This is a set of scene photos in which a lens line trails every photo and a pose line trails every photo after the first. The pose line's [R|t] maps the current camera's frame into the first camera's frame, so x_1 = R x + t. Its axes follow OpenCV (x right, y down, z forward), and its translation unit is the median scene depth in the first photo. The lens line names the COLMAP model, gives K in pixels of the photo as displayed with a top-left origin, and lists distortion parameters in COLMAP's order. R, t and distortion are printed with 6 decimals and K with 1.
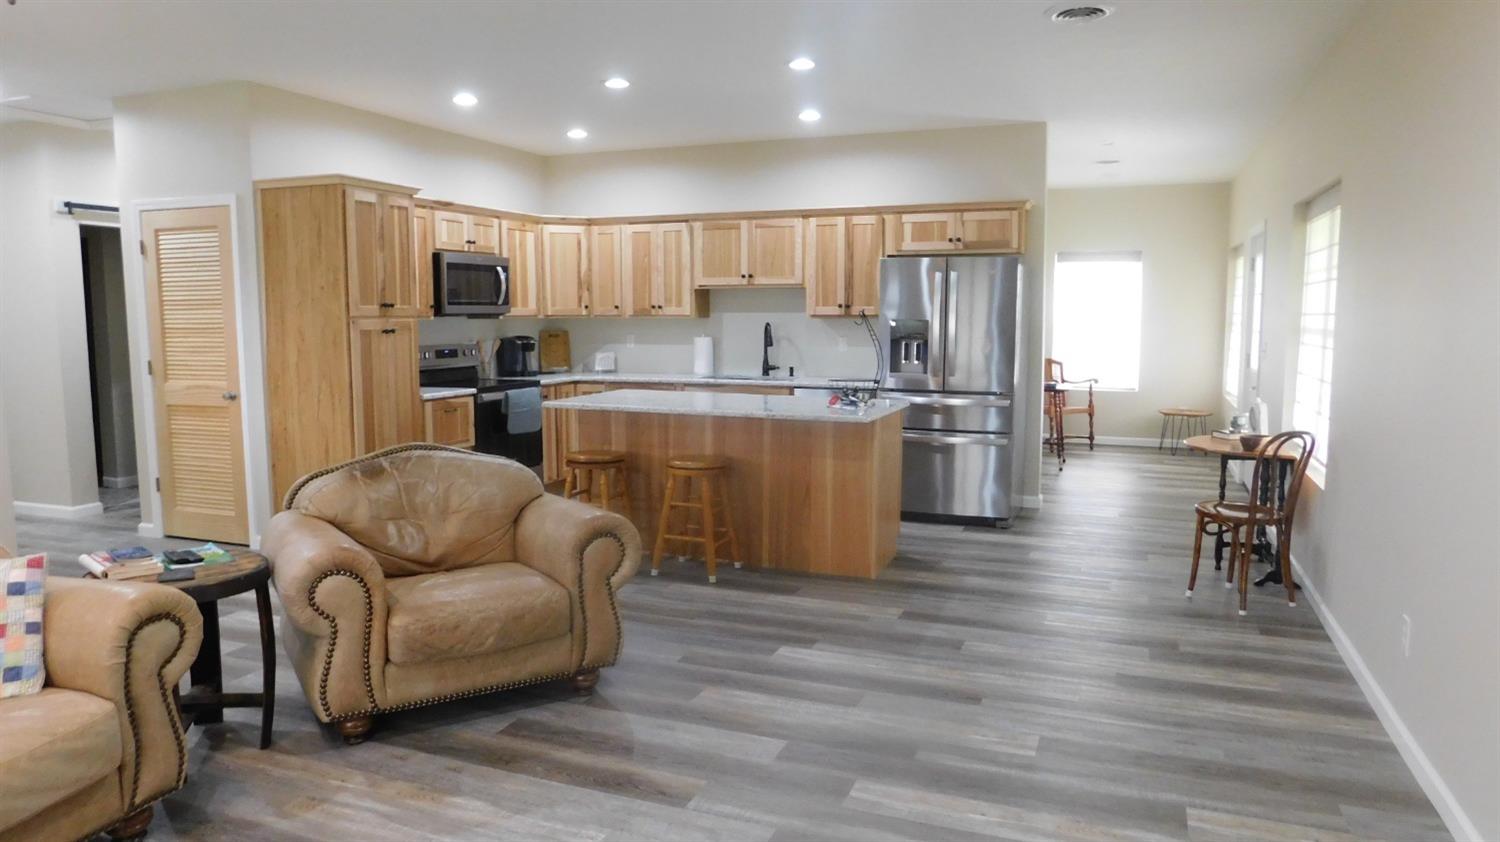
lens RADIAL K [[983.0, 0, 750.0], [0, 983.0, 421.0], [0, 0, 1]] dist [-0.068633, 0.047433]
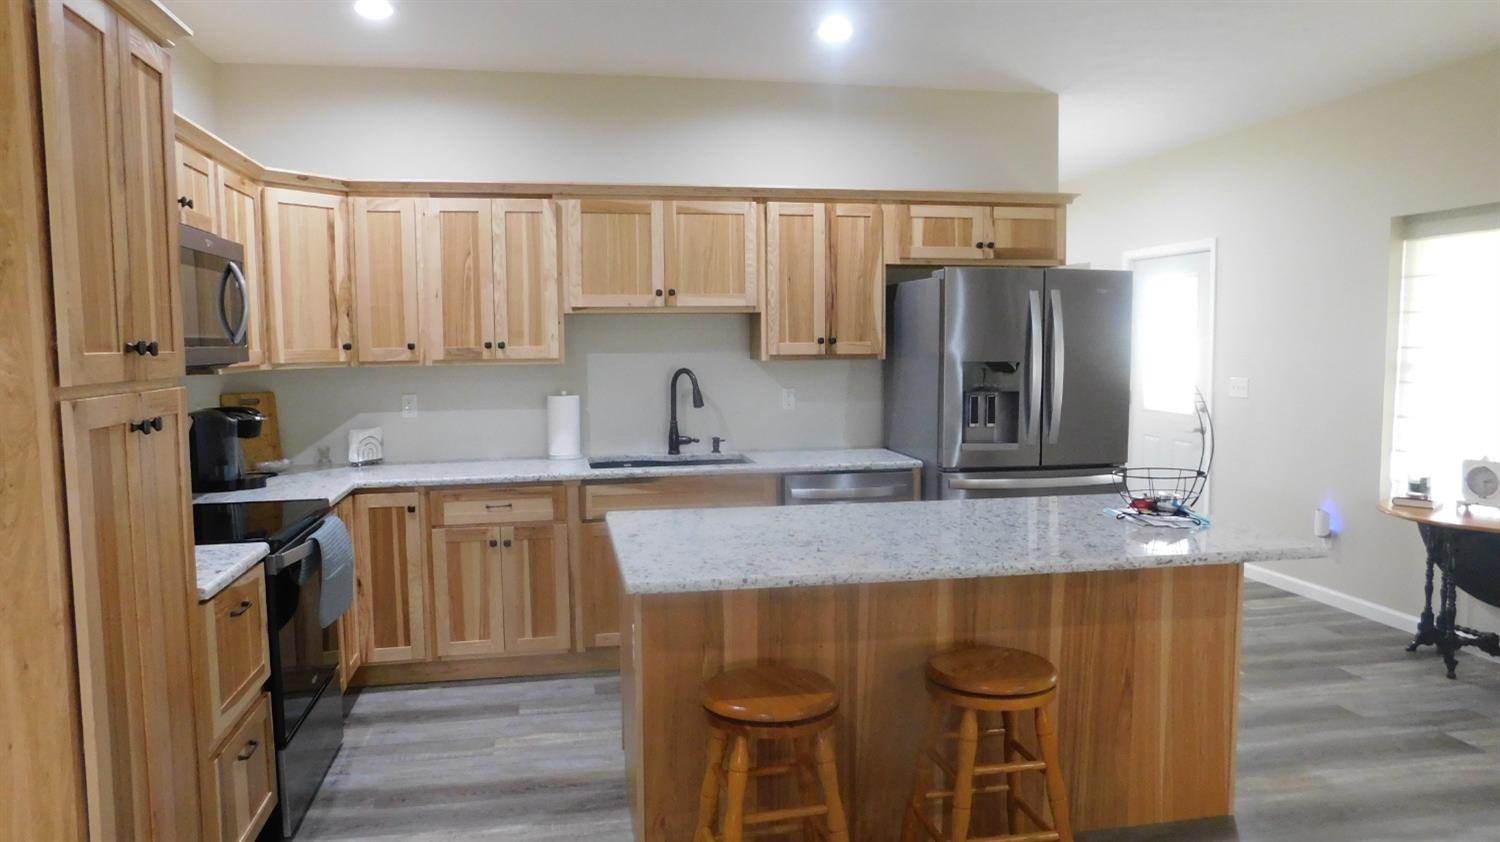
lens RADIAL K [[983.0, 0, 750.0], [0, 983.0, 421.0], [0, 0, 1]] dist [-0.068633, 0.047433]
pose [[0.842044, -0.050887, 0.537003, -0.290485], [0.068563, 0.997562, -0.012979, -0.058447], [-0.535033, 0.047747, 0.843481, 0.473269]]
